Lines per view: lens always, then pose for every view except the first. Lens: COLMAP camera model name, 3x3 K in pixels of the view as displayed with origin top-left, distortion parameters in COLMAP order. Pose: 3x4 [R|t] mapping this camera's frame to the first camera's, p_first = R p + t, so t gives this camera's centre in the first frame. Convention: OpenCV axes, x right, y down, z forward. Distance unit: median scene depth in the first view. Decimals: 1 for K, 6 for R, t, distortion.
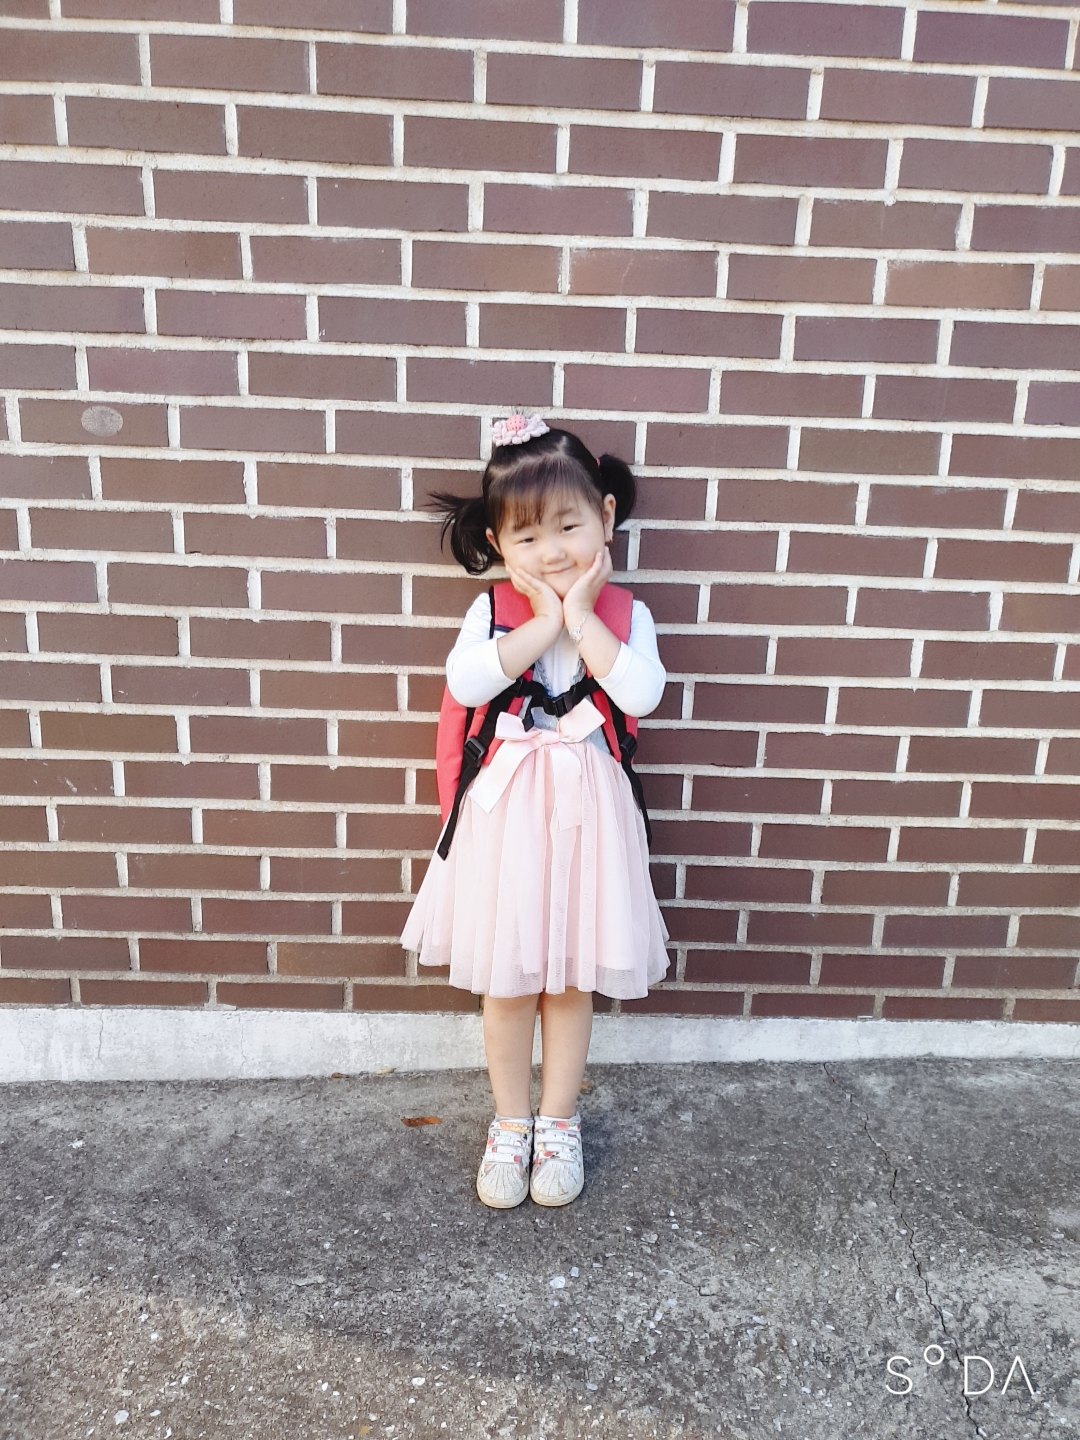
lens RADIAL K [[1127.7, 0, 565.9], [0, 1127.7, 738.5], [0, 0, 1]] dist [-0.008141, 0.057320]
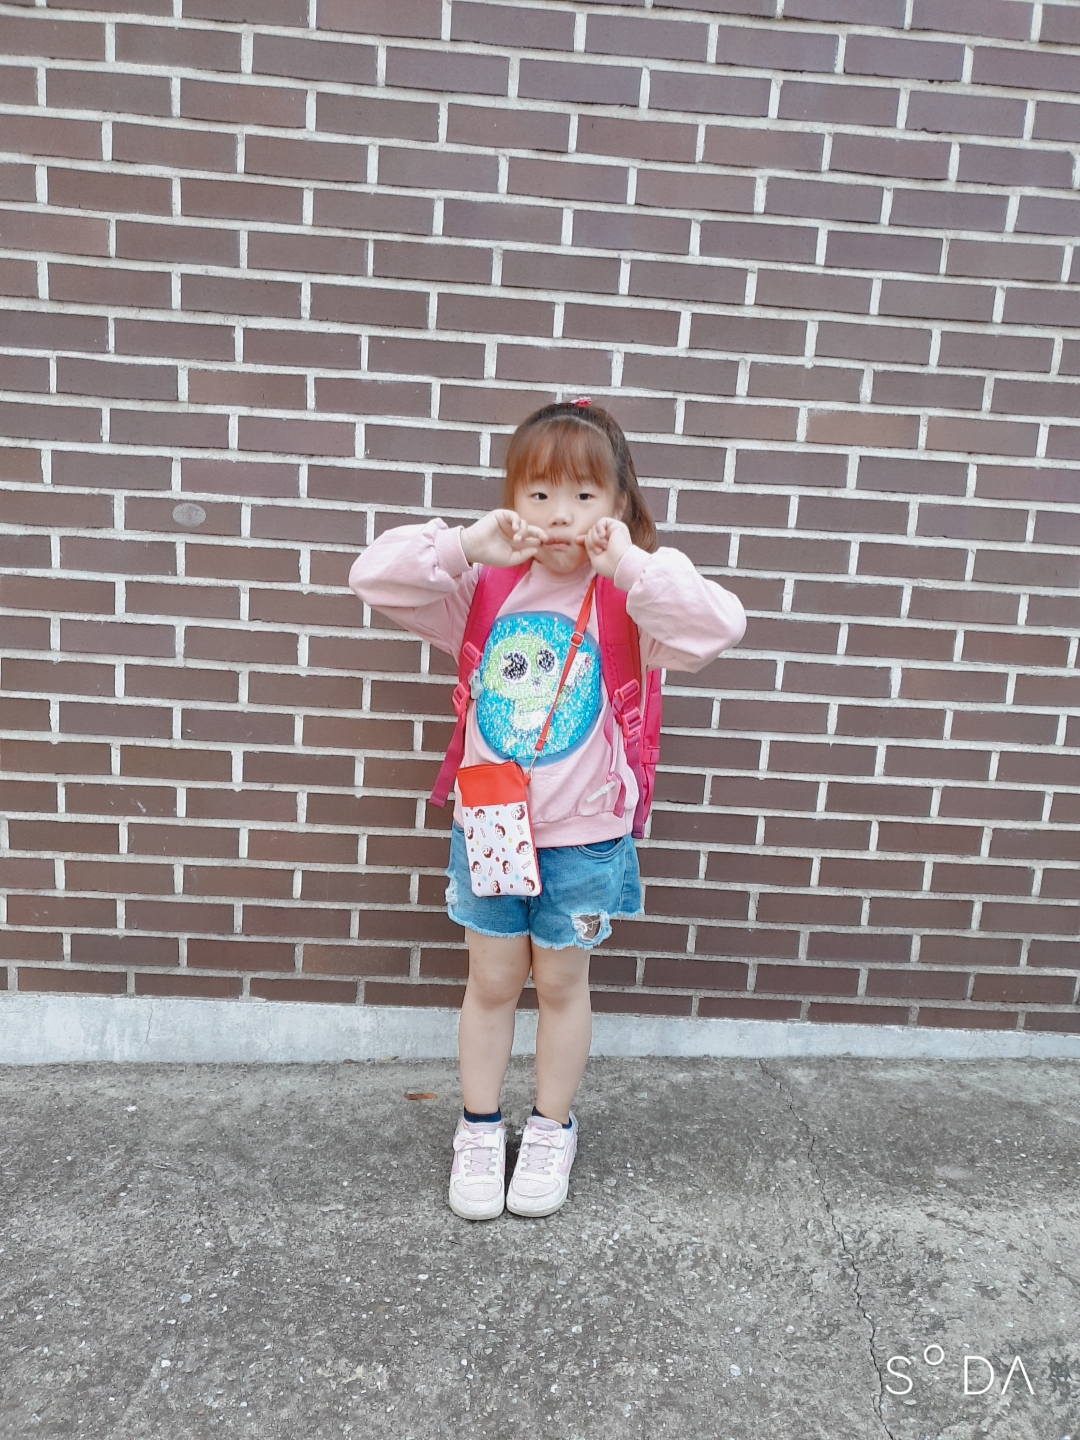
lens RADIAL K [[1121.7, 0, 554.2], [0, 1121.7, 735.4], [0, 0, 1]] dist [-0.003741, 0.038890]
pose [[0.999604, 0.023345, 0.015738, -0.016507], [-0.021987, 0.996428, -0.081536, 0.060730], [-0.017585, 0.081158, 0.996546, -0.248699]]
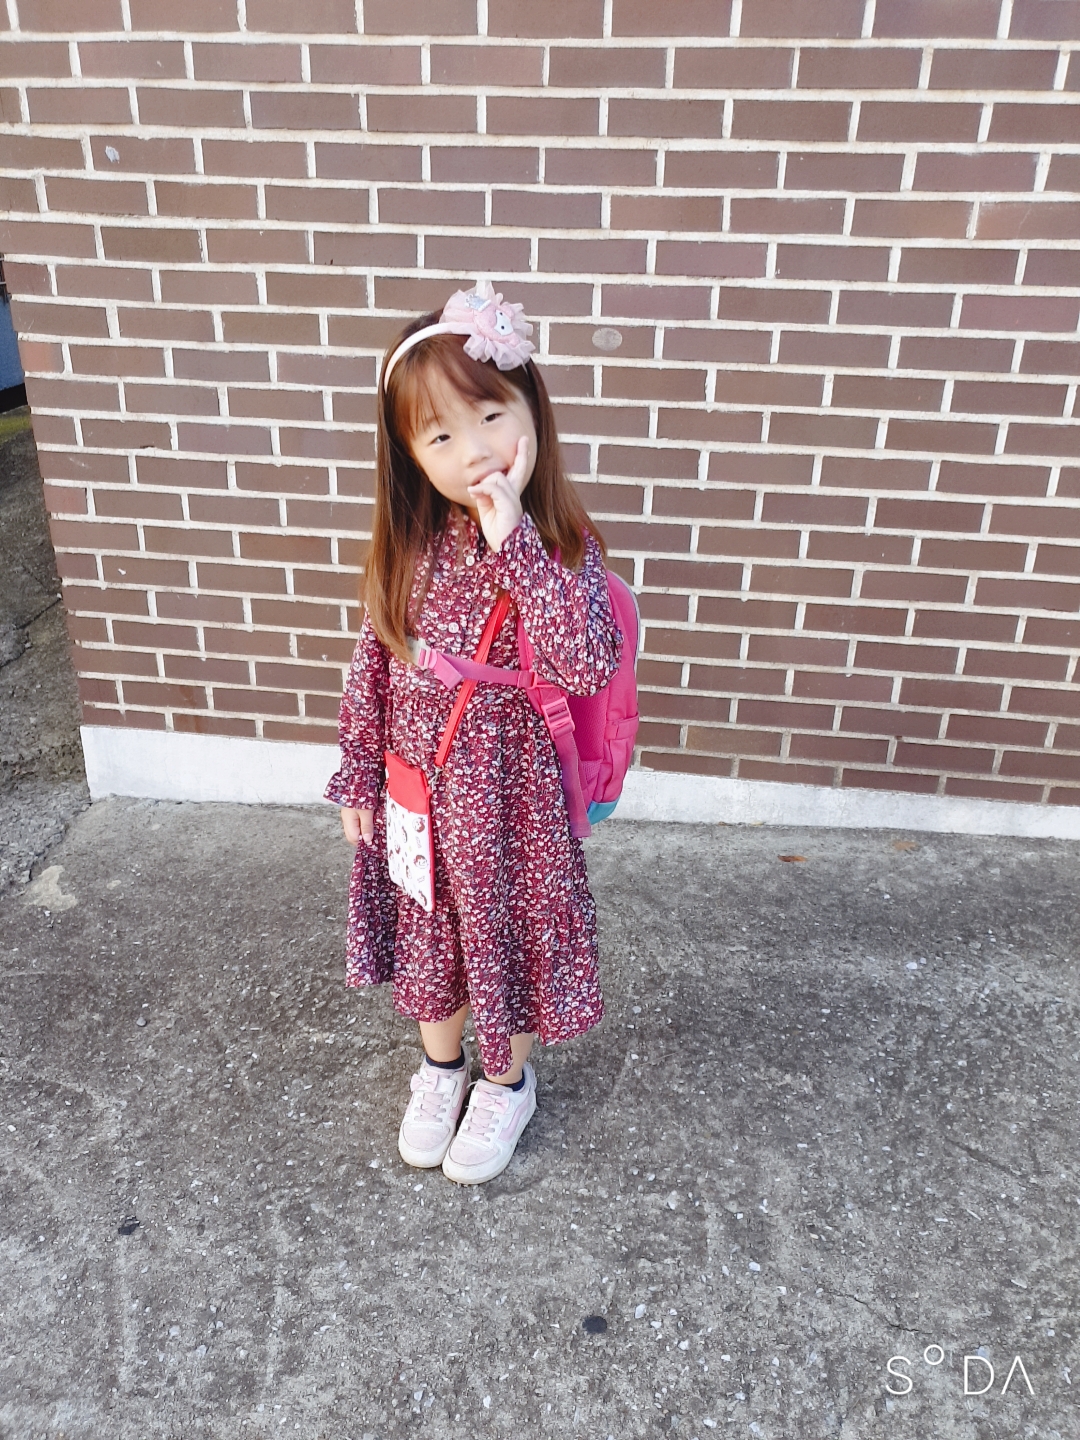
lens RADIAL K [[1126.5, 0, 571.9], [0, 1126.5, 723.1], [0, 0, 1]] dist [0.004089, 0.017578]
pose [[0.986749, 0.058637, -0.151290, -0.226543], [-0.034268, 0.986696, 0.158925, -0.039938], [0.158596, -0.151635, 0.975630, -0.416923]]
